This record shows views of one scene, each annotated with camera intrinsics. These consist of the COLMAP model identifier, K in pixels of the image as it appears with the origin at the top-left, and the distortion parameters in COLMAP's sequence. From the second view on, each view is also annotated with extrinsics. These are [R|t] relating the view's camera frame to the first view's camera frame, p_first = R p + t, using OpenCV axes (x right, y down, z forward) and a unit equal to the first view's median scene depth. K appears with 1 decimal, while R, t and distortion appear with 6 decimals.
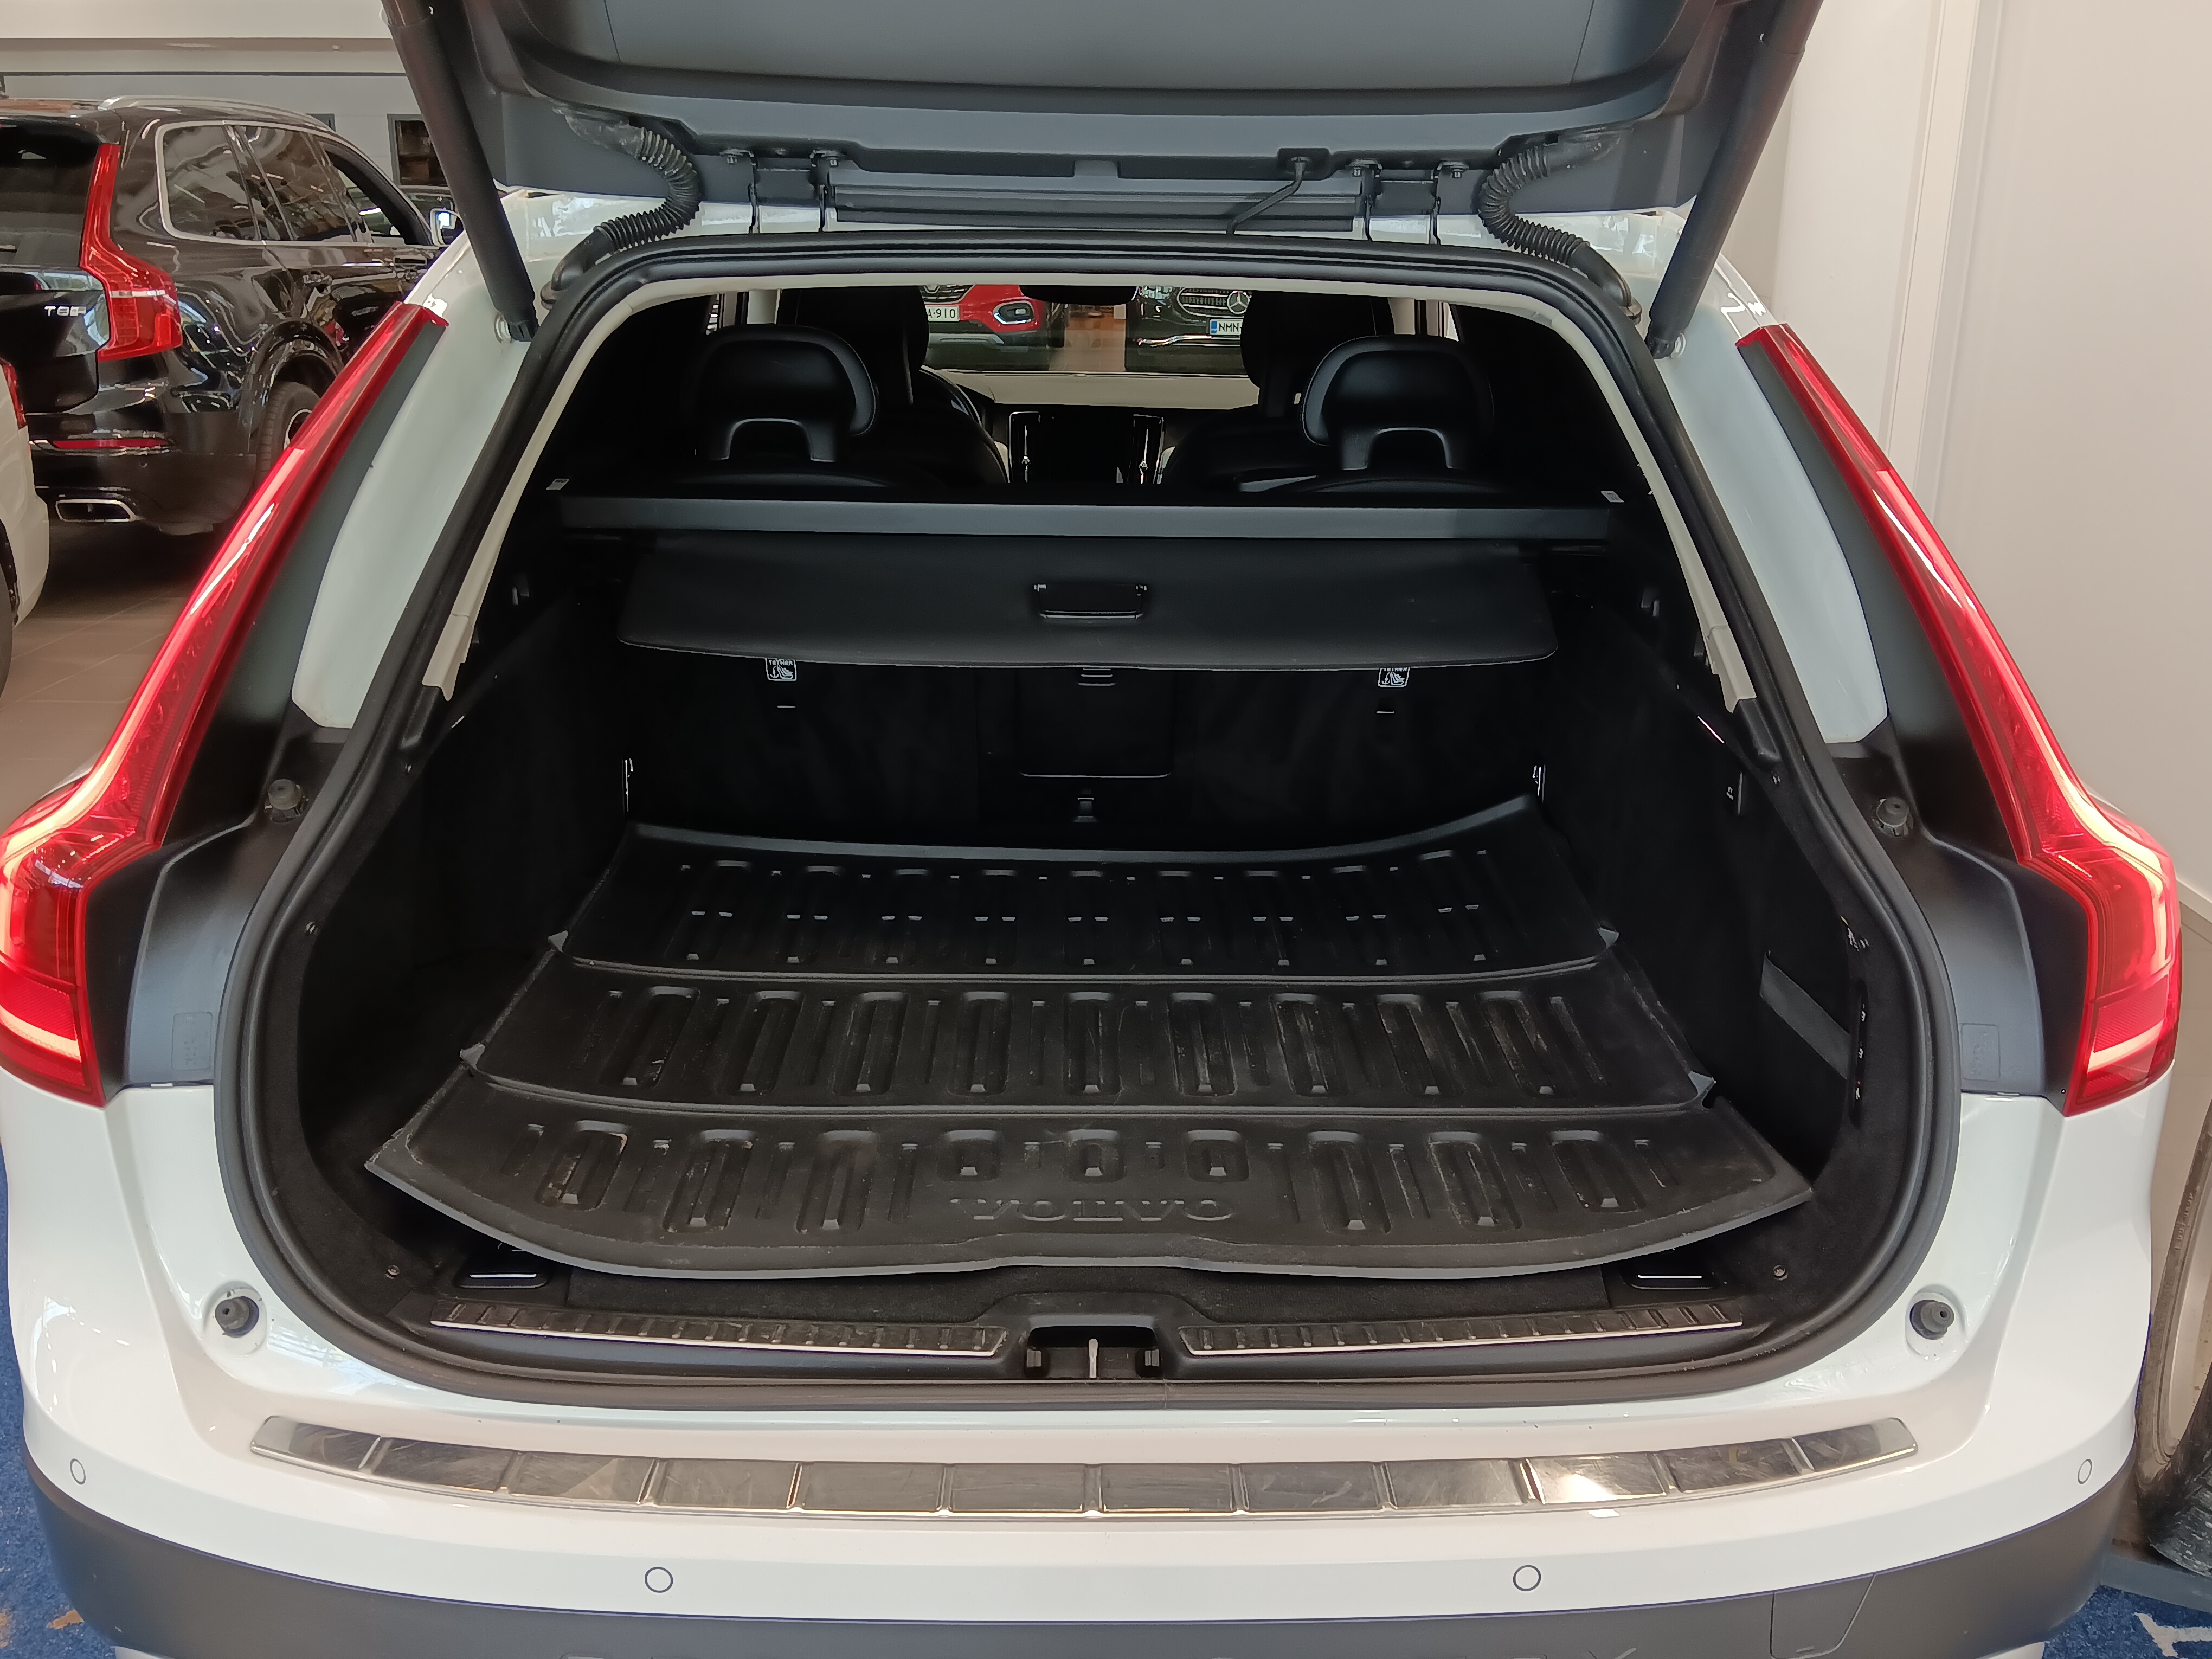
lens RADIAL K [[2033.2, 0, 1102.6], [0, 2033.2, 833.5], [0, 0, 1]] dist [0.062996, -0.138352]
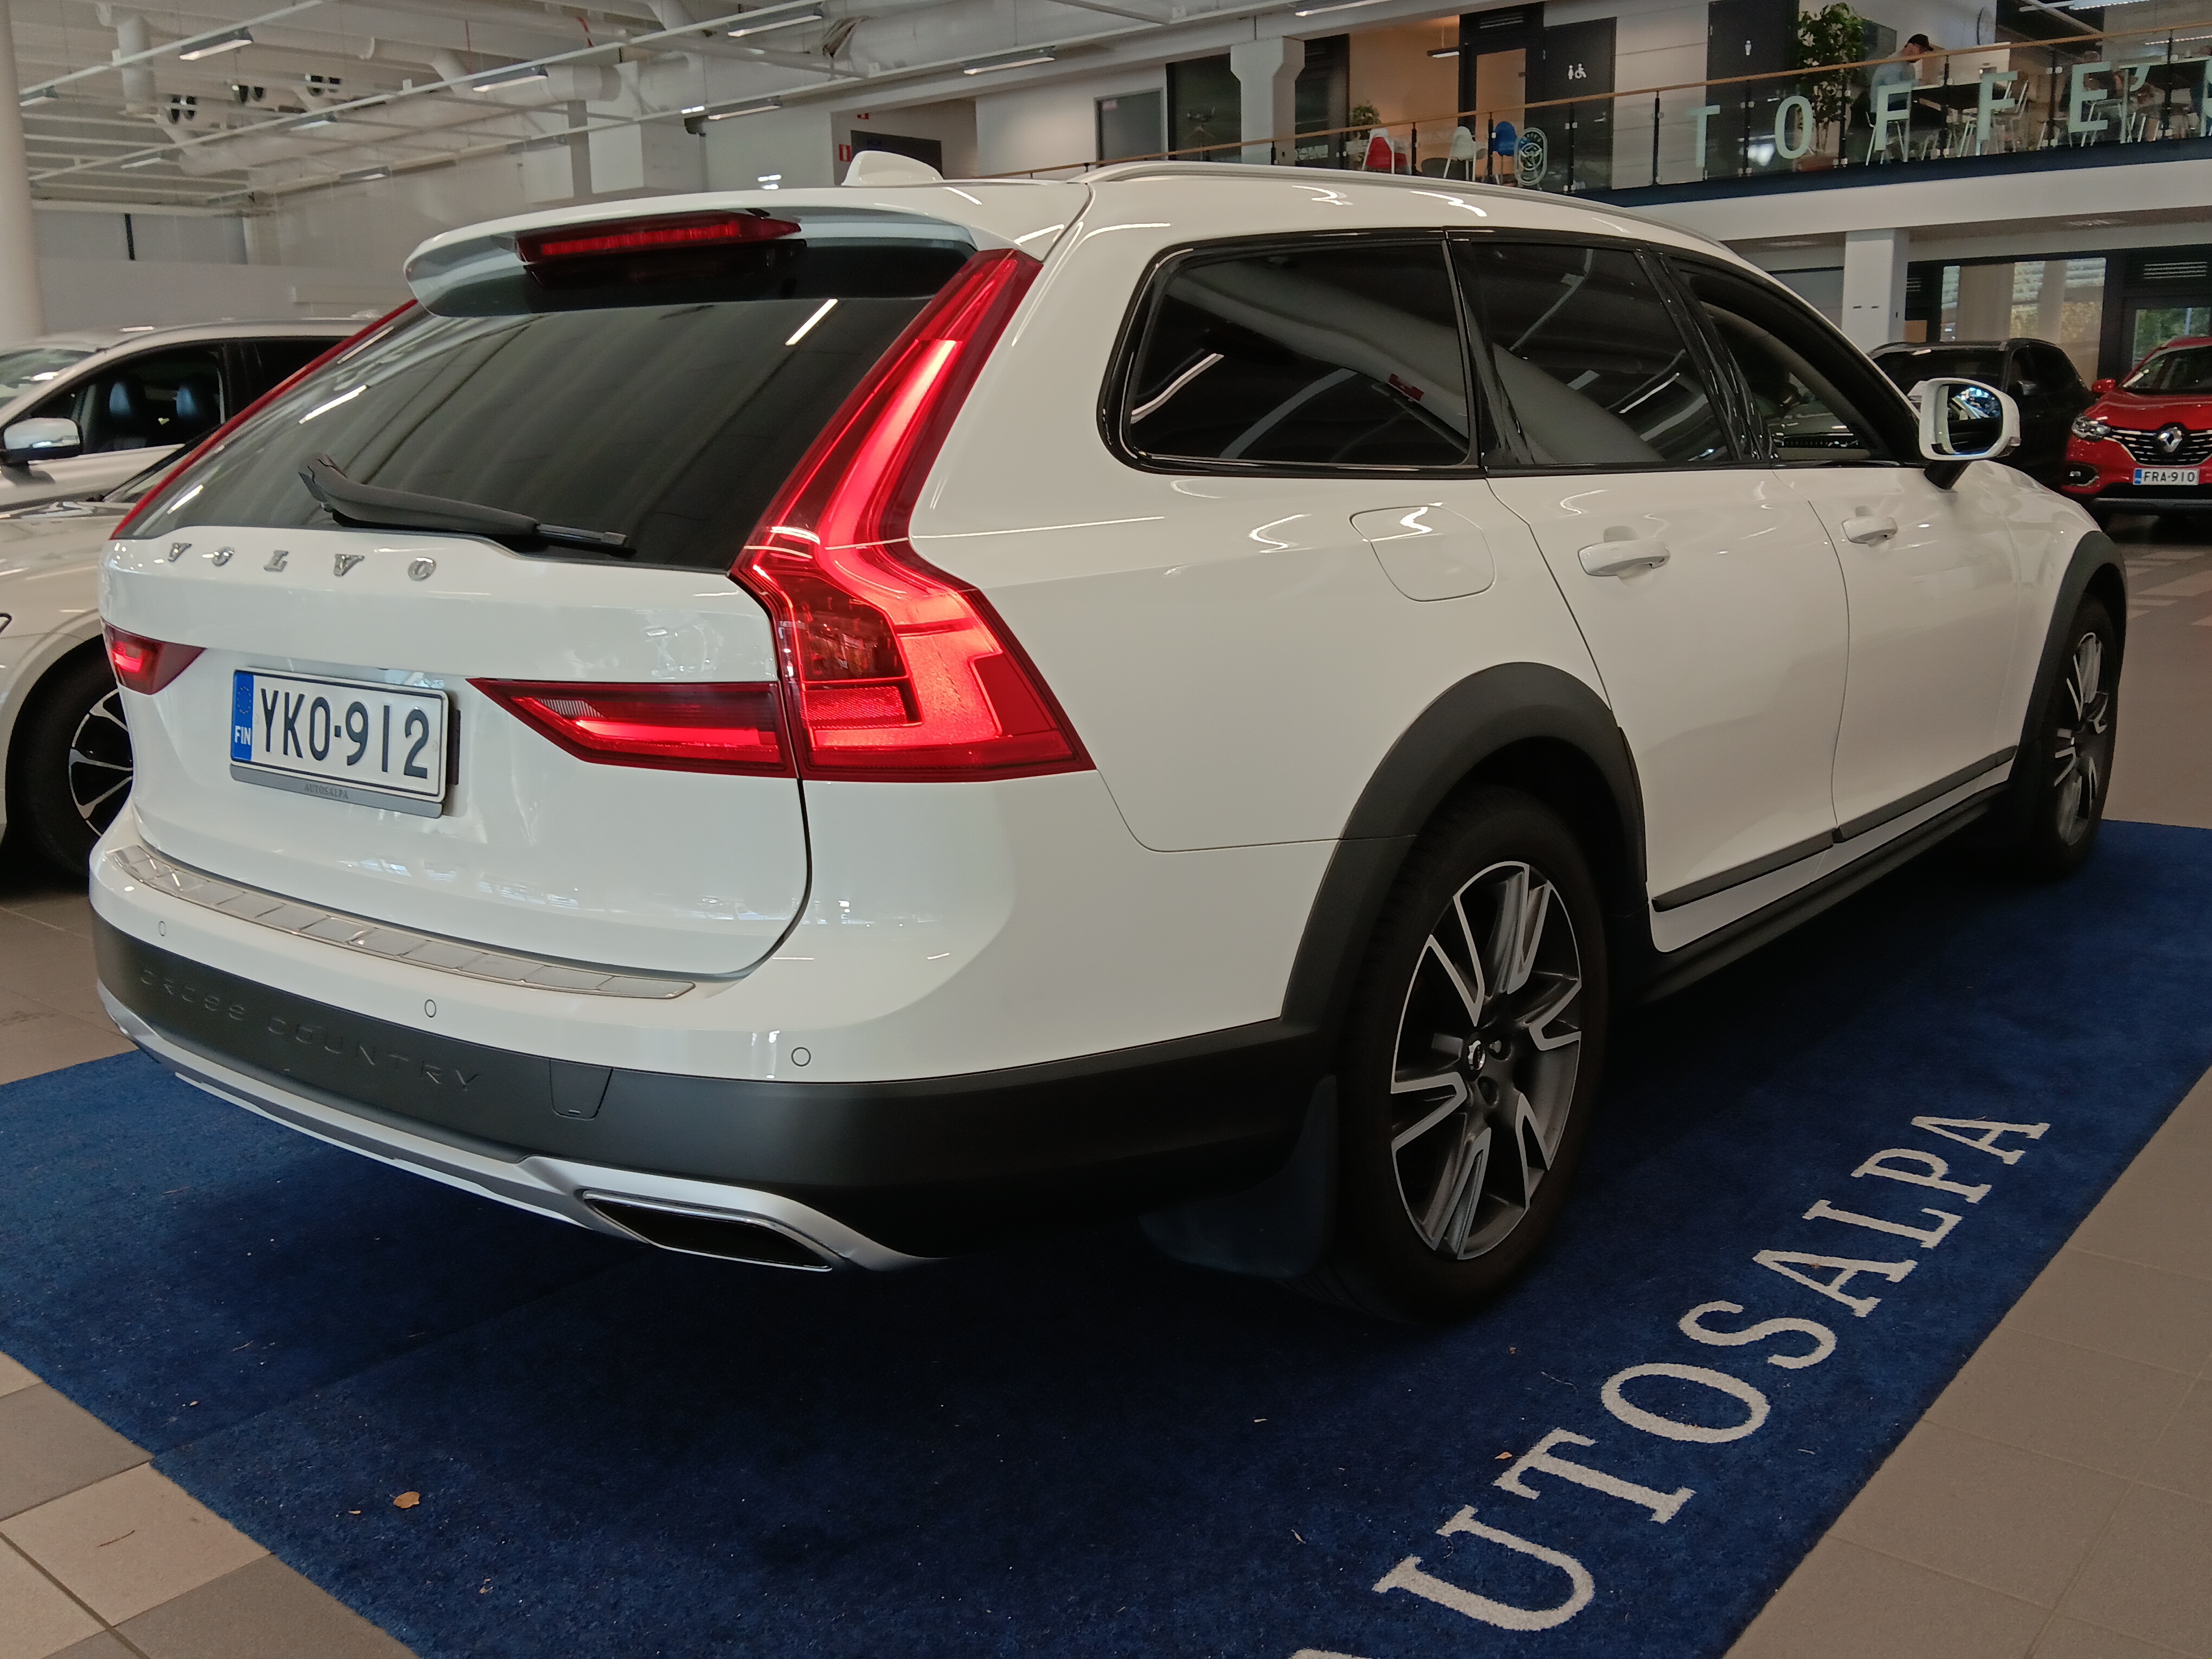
lens RADIAL K [[2033.2, 0, 1106.0], [0, 2033.2, 829.5], [0, 0, 1]] dist [0.046609, -0.107181]
pose [[0.758289, 0.105659, -0.643300, 0.332530], [-0.170531, 0.984568, -0.039304, 0.042197], [0.629220, 0.139506, 0.764605, 0.023749]]
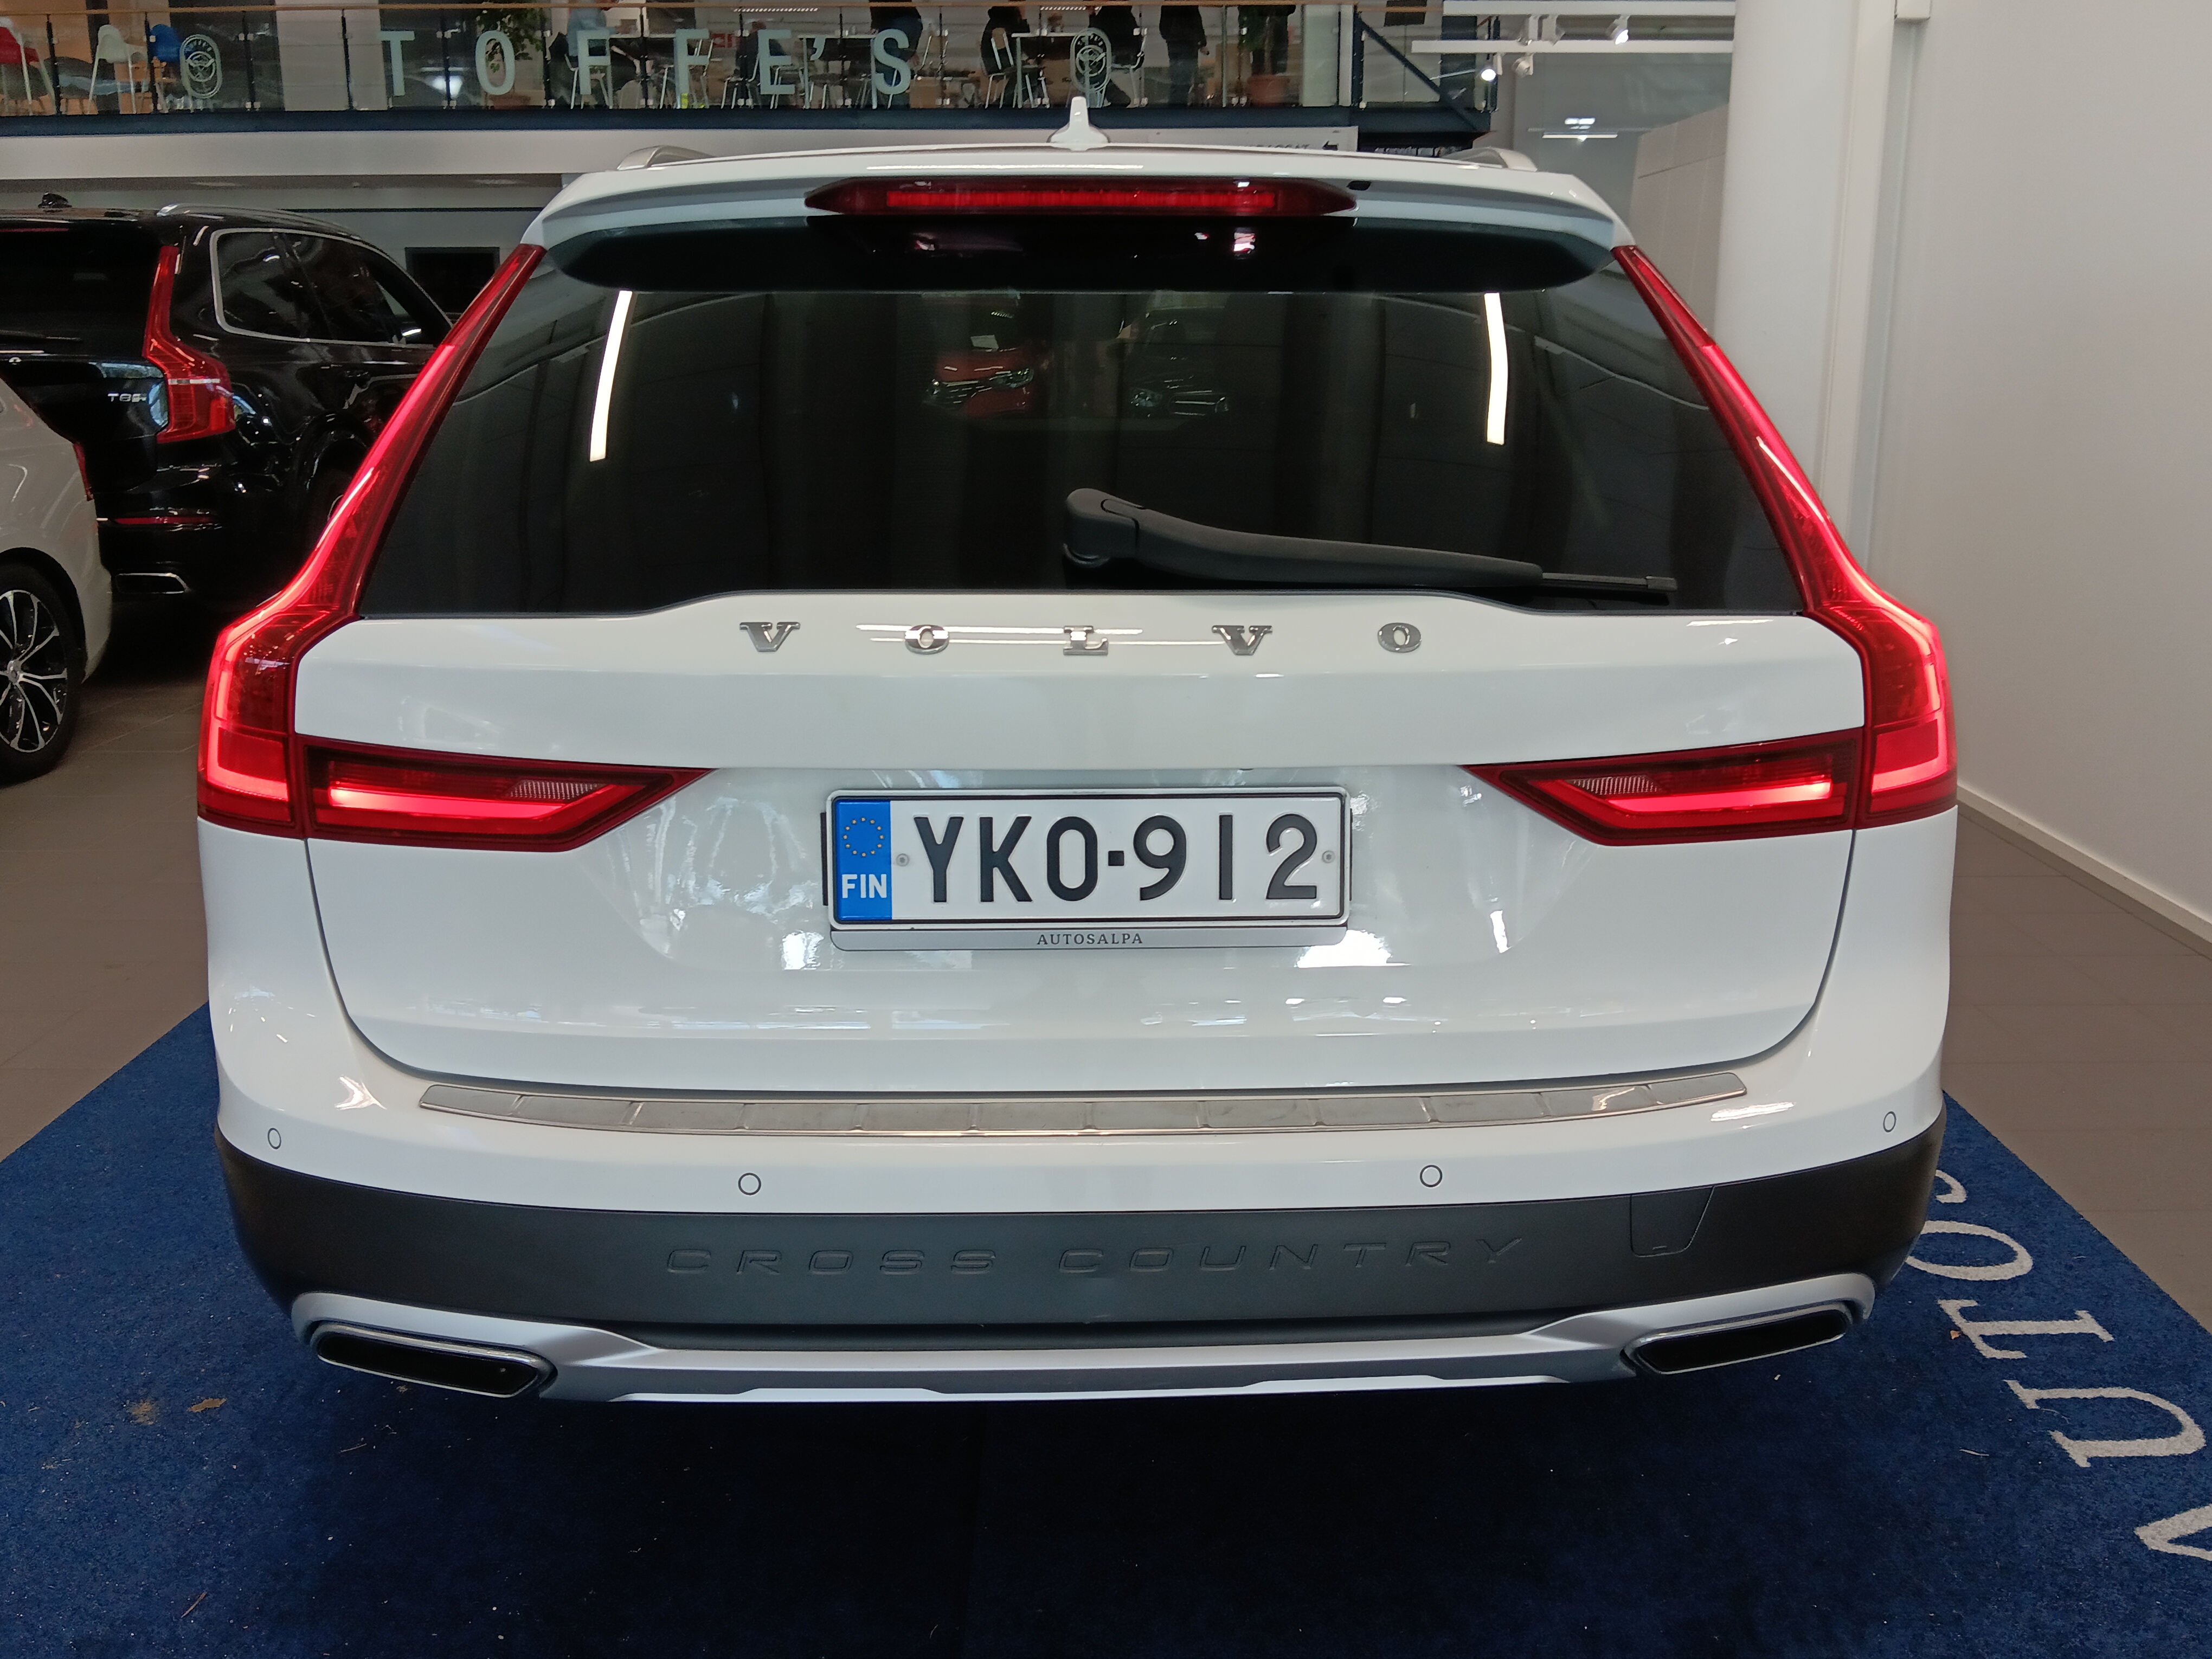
lens RADIAL K [[2033.2, 0, 1102.6], [0, 2033.2, 833.5], [0, 0, 1]] dist [0.062996, -0.138352]
pose [[0.999897, -0.014324, 0.000320, 0.001049], [0.014316, 0.997915, -0.062933, 0.047765], [0.000582, 0.062931, 0.998018, -0.057542]]
